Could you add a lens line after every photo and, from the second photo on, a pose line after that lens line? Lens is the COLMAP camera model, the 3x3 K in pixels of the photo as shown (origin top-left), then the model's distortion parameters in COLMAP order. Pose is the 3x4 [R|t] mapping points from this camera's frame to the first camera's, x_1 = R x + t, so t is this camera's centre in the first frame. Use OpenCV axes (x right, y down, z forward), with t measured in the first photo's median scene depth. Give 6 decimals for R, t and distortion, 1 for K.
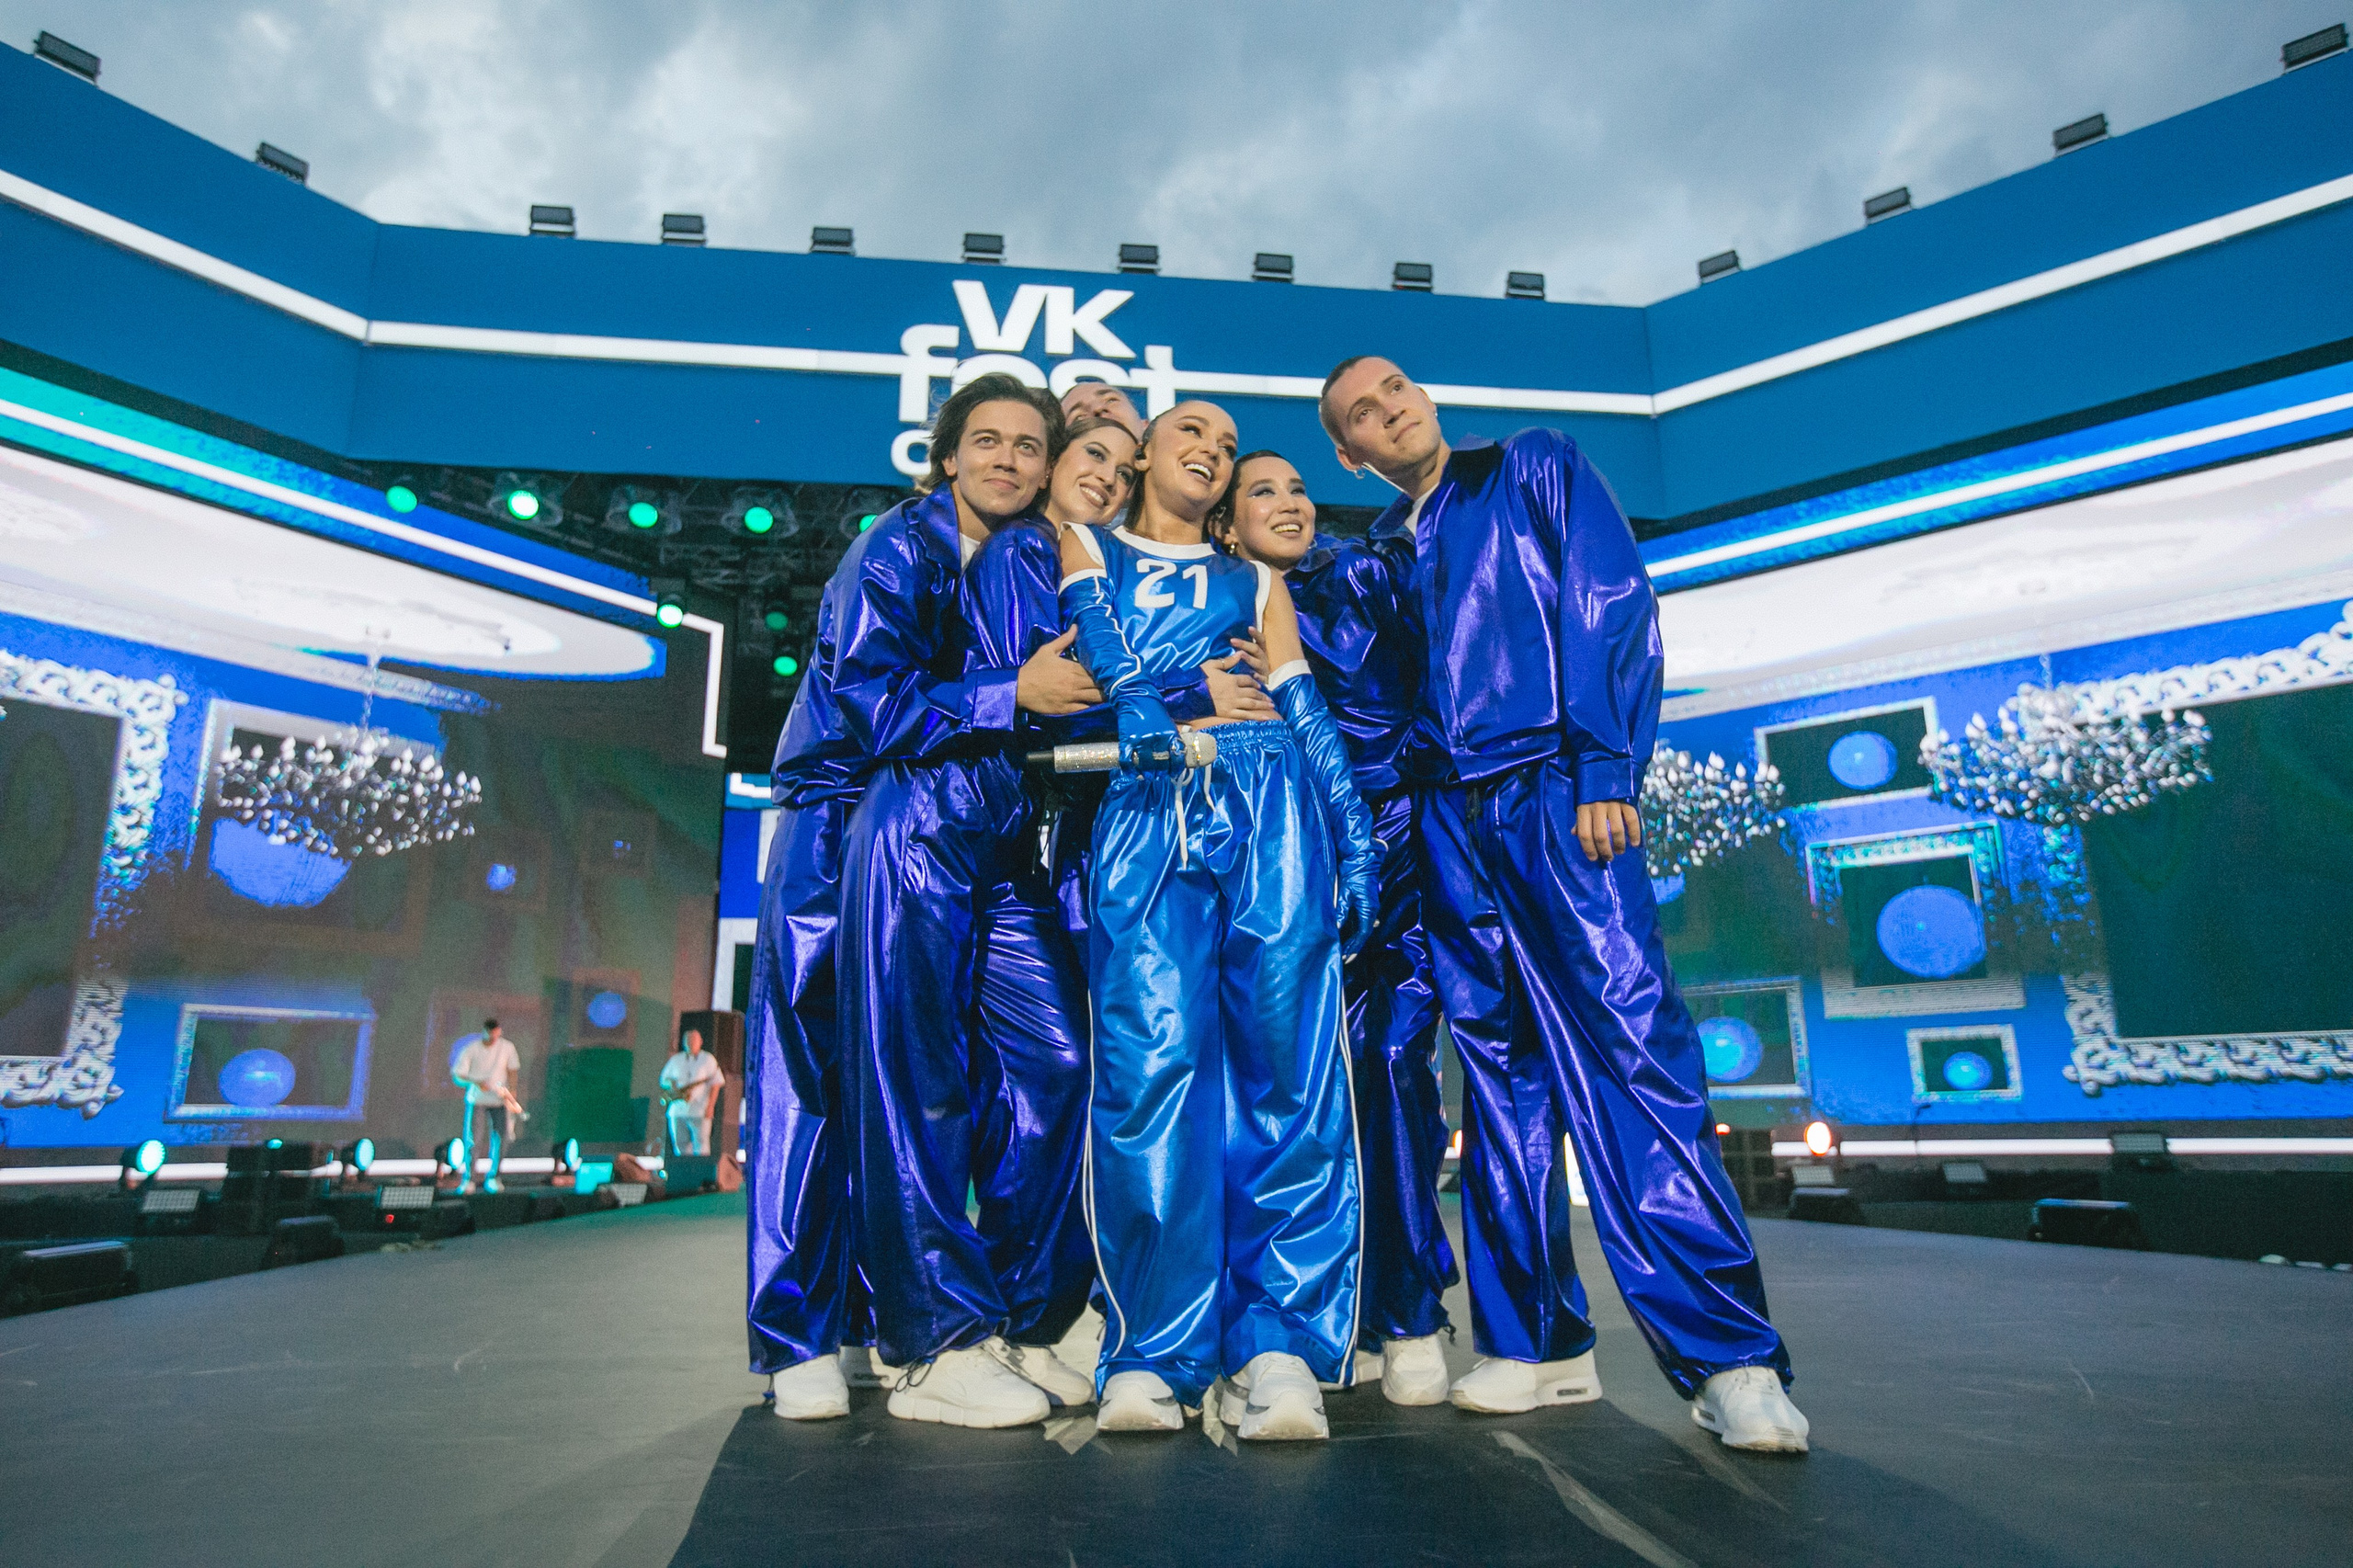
lens RADIAL K [[1530.8, 0, 1176.5], [0, 1530.8, 784.0], [0, 0, 1]] dist [-0.030834, 0.059017]
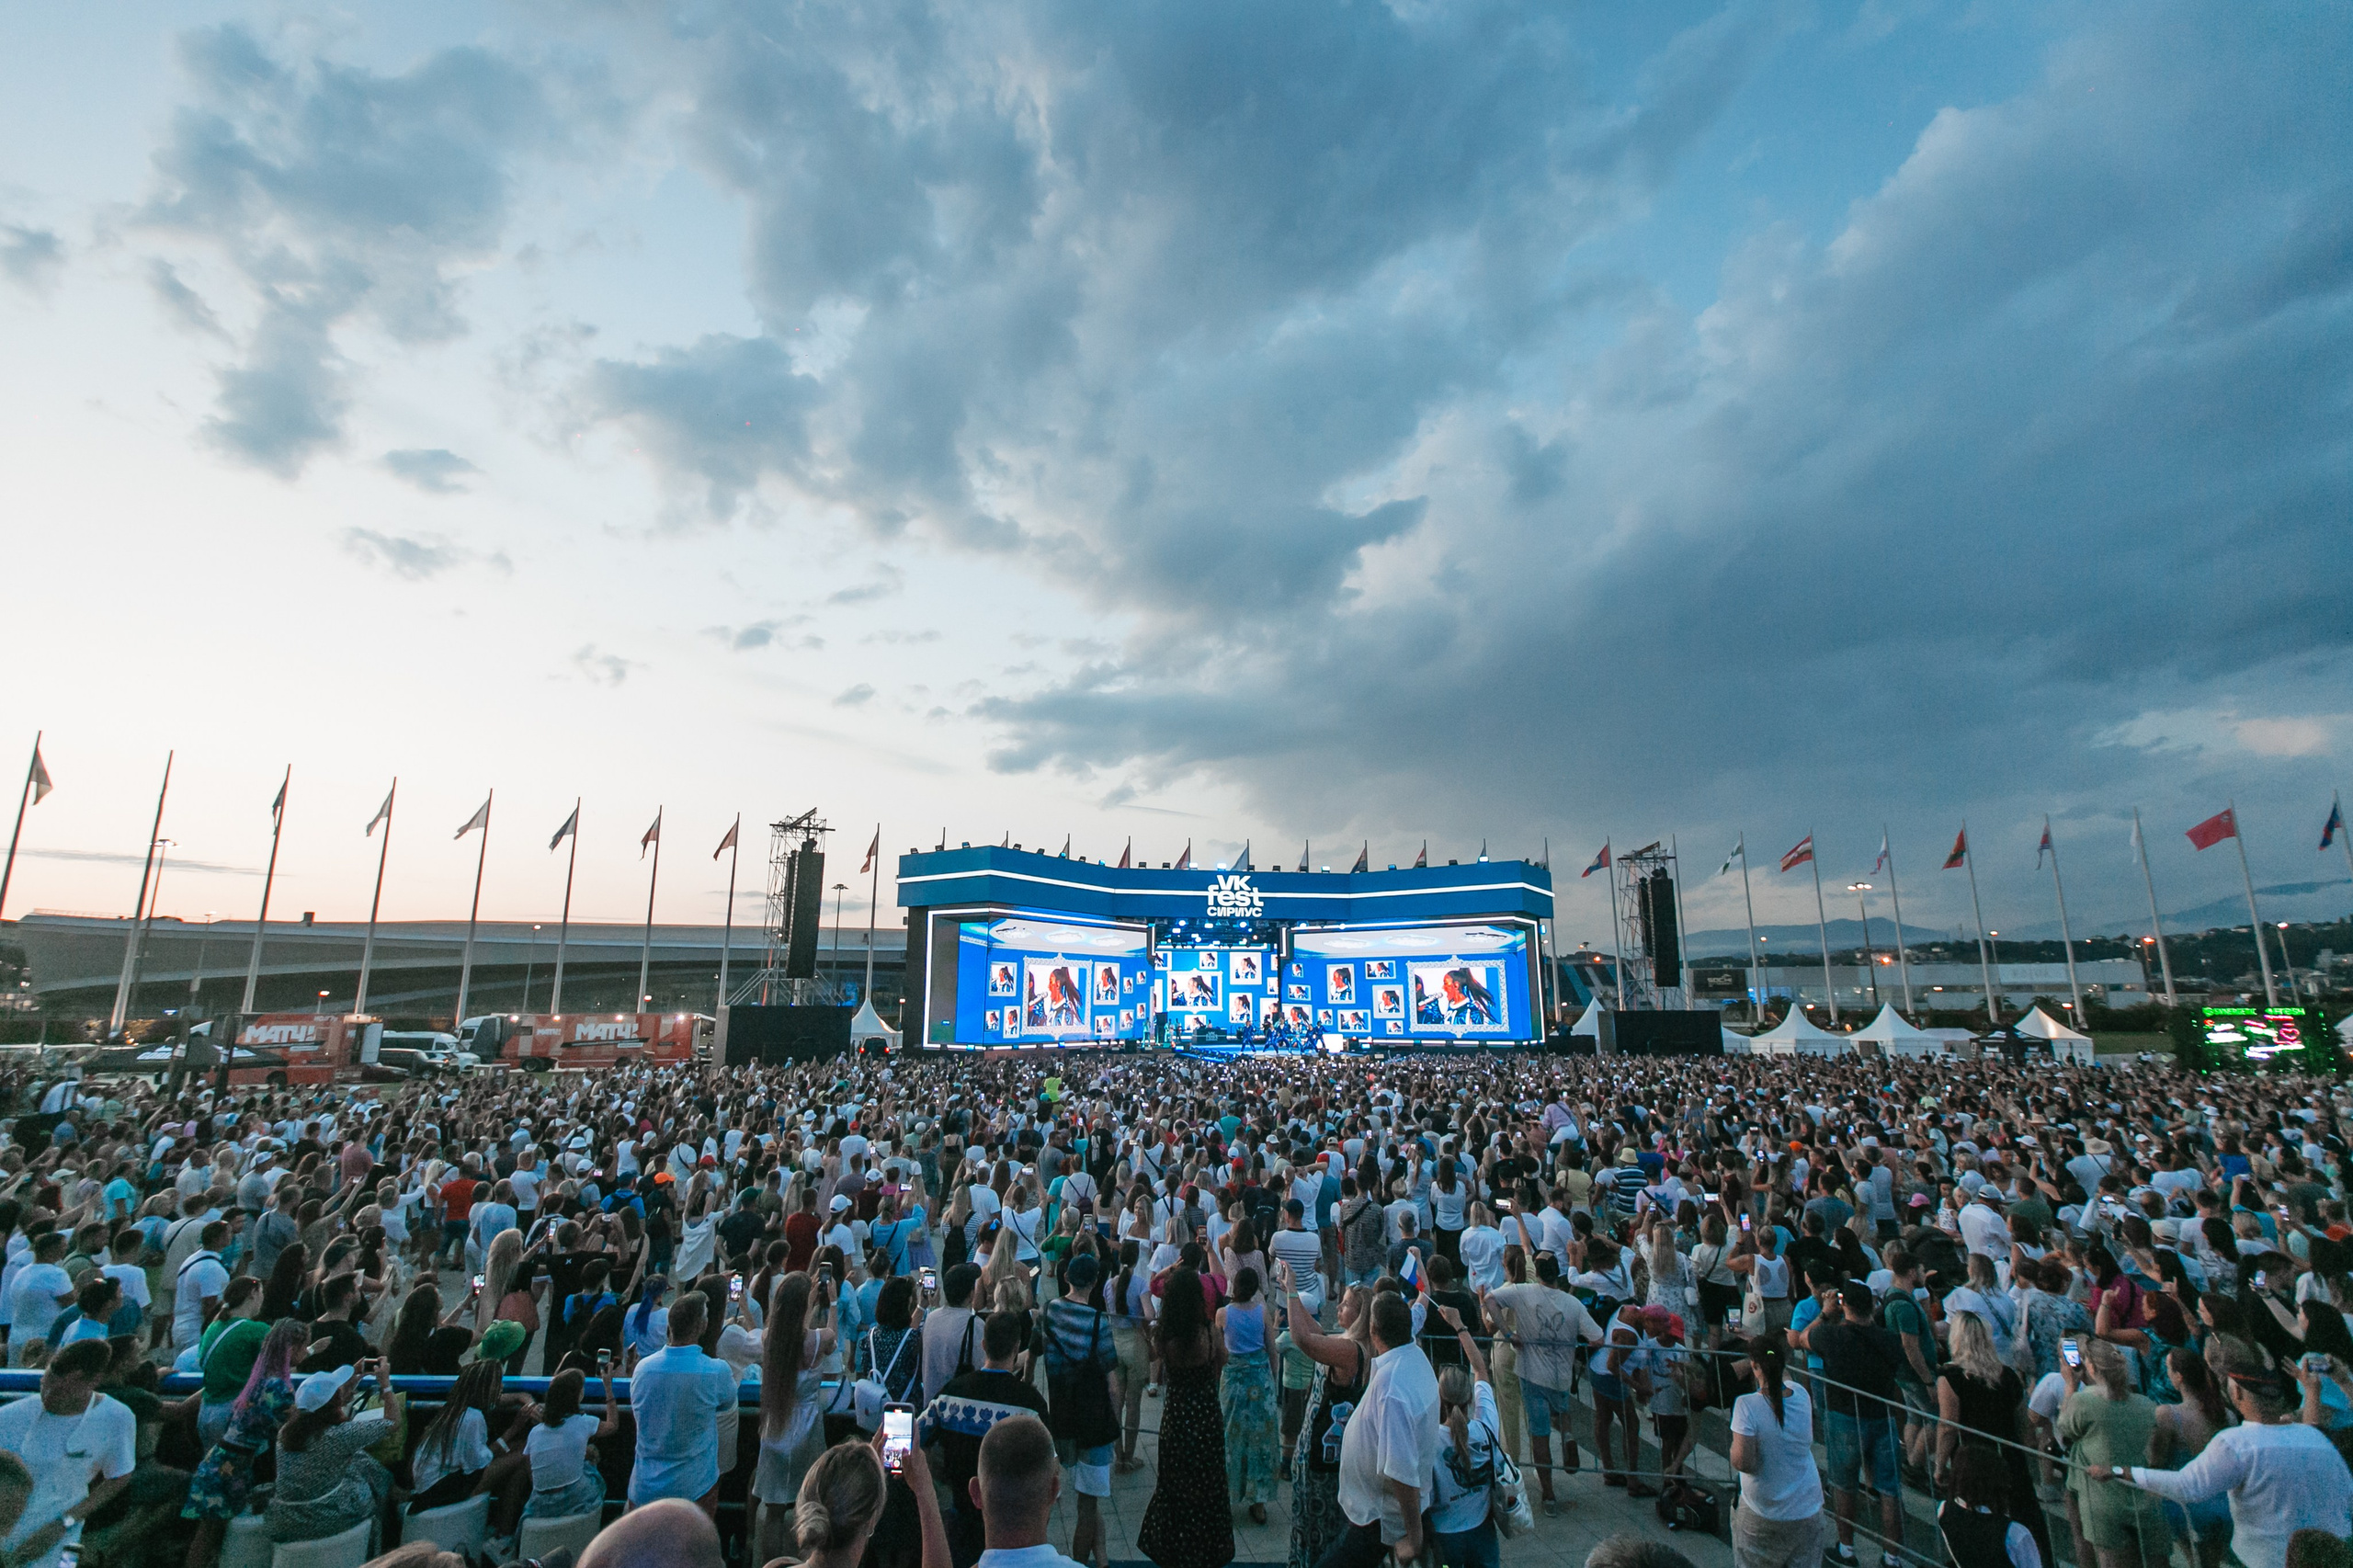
lens RADIAL K [[1098.7, 0, 1176.5], [0, 1098.7, 784.0], [0, 0, 1]] dist [-0.037370, 0.039727]
pose [[0.993562, 0.027960, 0.109788, -0.709112], [-0.032149, 0.998814, 0.036572, -0.778308], [-0.108636, -0.039866, 0.993282, -2.707890]]
